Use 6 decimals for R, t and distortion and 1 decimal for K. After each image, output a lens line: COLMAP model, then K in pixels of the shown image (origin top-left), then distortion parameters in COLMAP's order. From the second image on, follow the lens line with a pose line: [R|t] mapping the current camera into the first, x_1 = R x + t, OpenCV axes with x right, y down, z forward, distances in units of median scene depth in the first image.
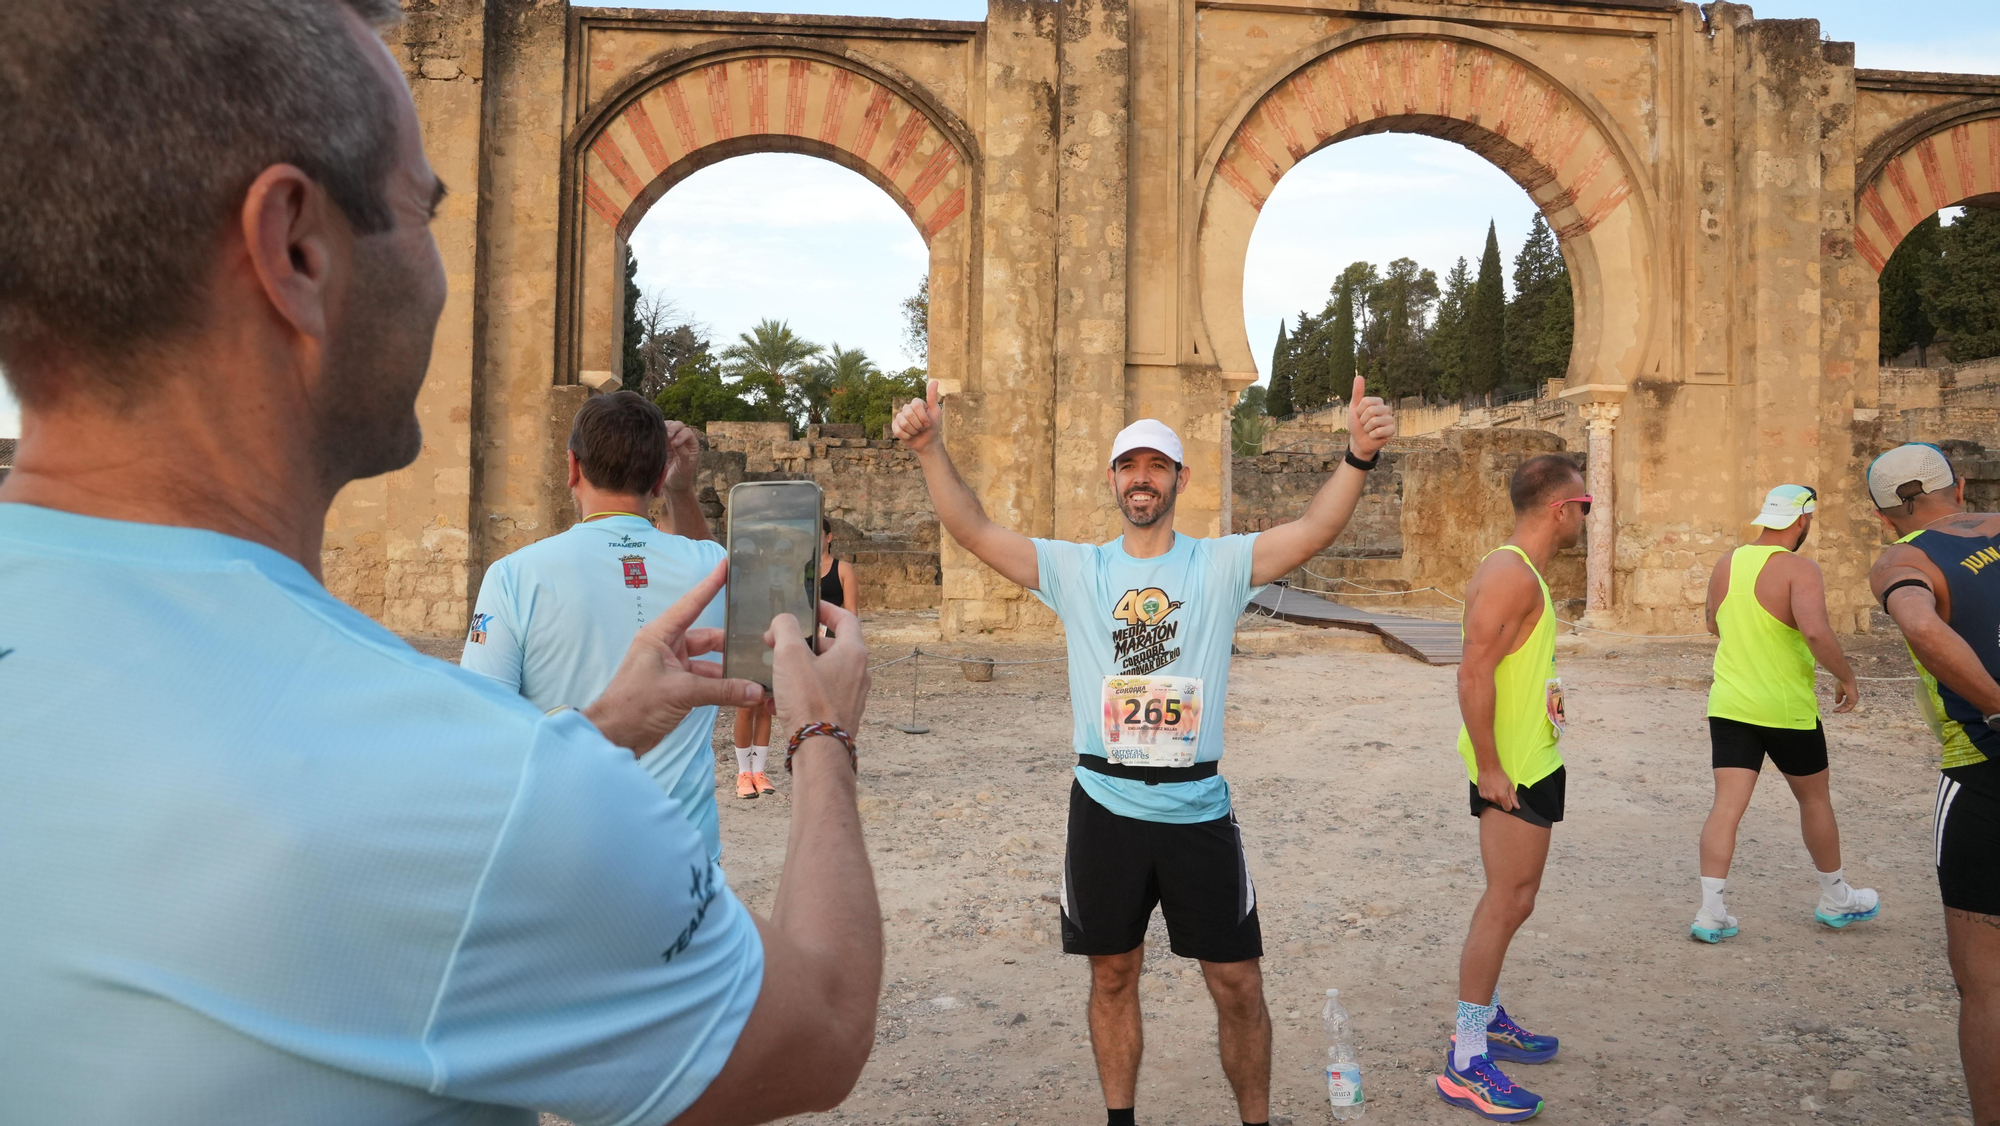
lens RADIAL K [[1373.1, 0, 987.8], [0, 1373.1, 557.2], [0, 0, 1]] dist [-0.129756, 0.094667]
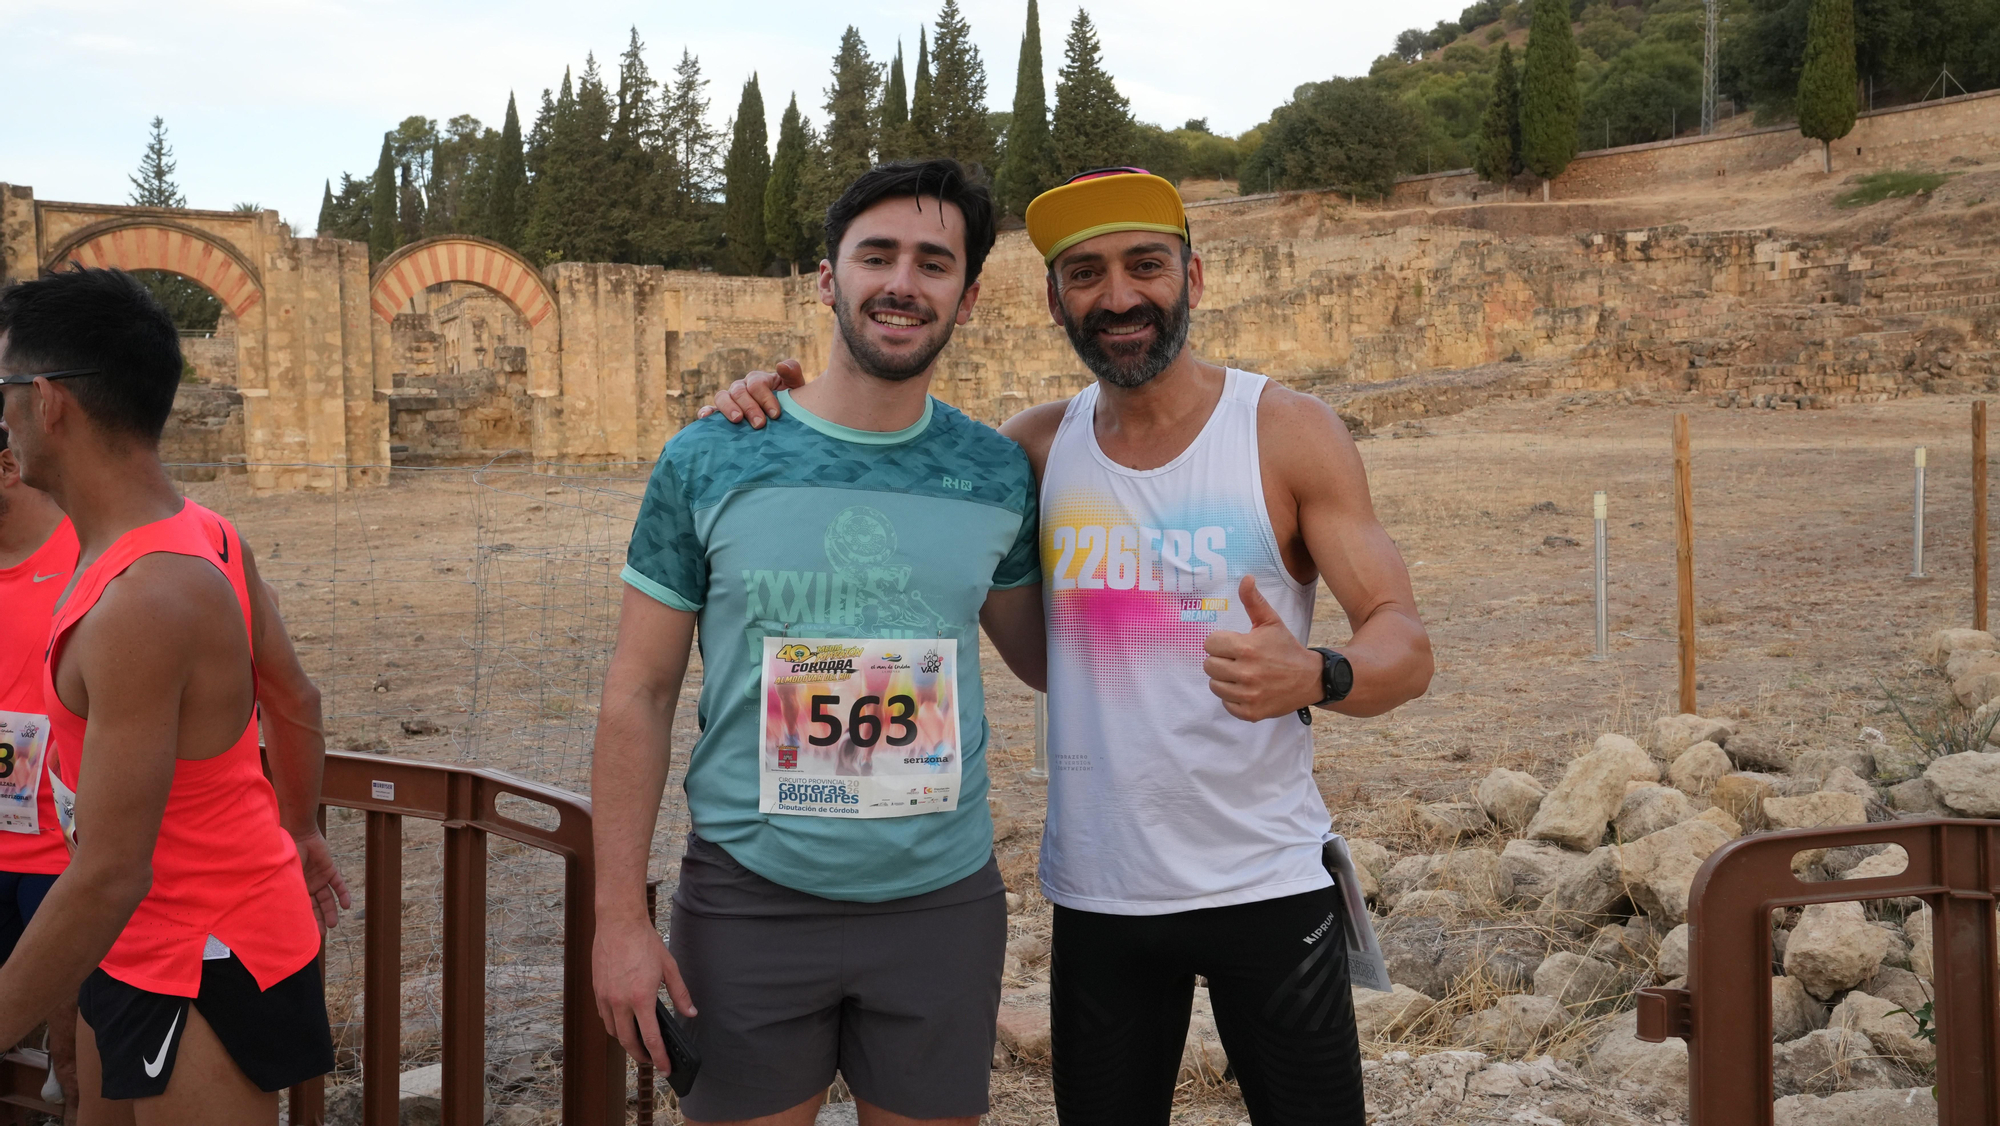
lens RADIAL K [[1681.2, 0, 987.1], [0, 1681.2, 558.4], [0, 0, 1]] dist [-0.057780, 0.090861]
pose [[0.870222, -0.065186, 0.488328, 0.675529], [0.033309, 0.996725, 0.073692, -0.004591], [-0.491533, -0.047862, 0.869543, -1.761281]]
